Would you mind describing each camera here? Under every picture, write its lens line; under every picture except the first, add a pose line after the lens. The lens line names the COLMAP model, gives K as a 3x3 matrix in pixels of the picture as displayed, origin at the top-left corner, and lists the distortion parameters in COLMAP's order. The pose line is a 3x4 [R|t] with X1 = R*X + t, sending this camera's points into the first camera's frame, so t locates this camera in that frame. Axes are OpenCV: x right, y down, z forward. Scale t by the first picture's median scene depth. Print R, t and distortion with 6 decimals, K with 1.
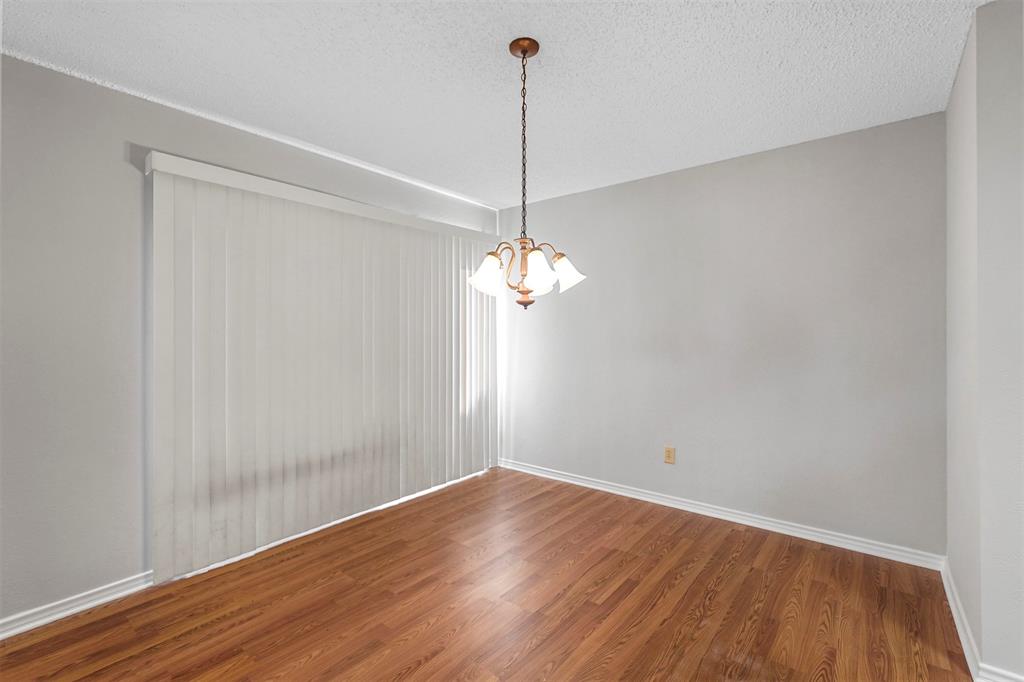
lens RADIAL K [[454.4, 0, 510.8], [0, 454.4, 335.6], [0, 0, 1]] dist [-0.015193, 0.007685]
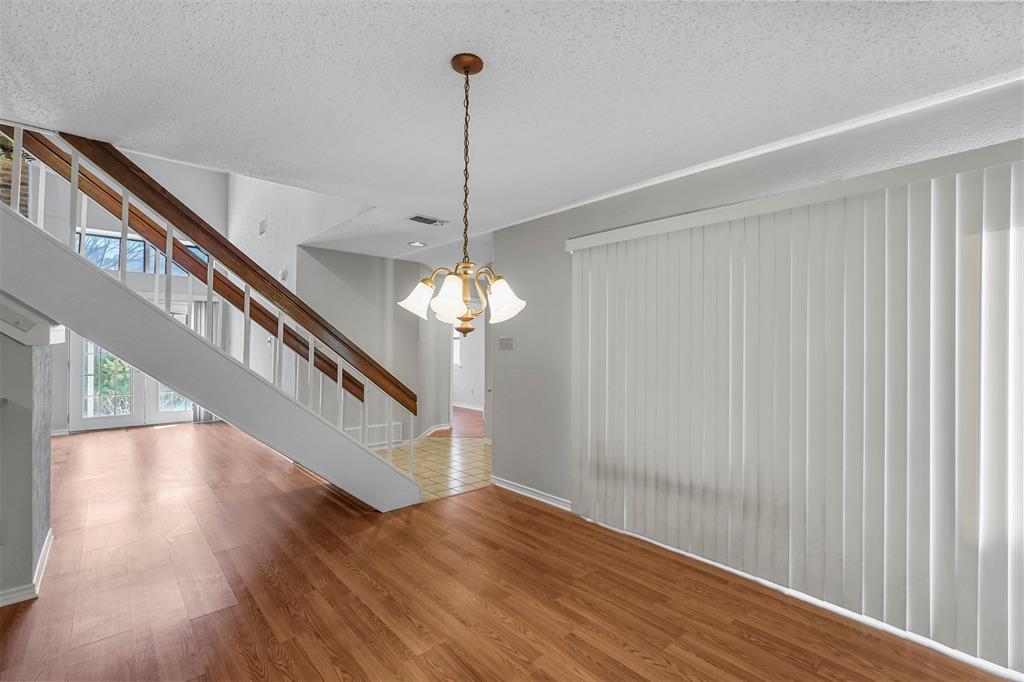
lens RADIAL K [[454.4, 0, 528.3], [0, 454.4, 344.0], [0, 0, 1]] dist [-0.015193, 0.007685]
pose [[-0.139162, -0.001122, -0.990269, 0.709801], [-0.010048, 0.999949, 0.000279, -0.032958], [0.990219, 0.009989, -0.139166, 0.932266]]
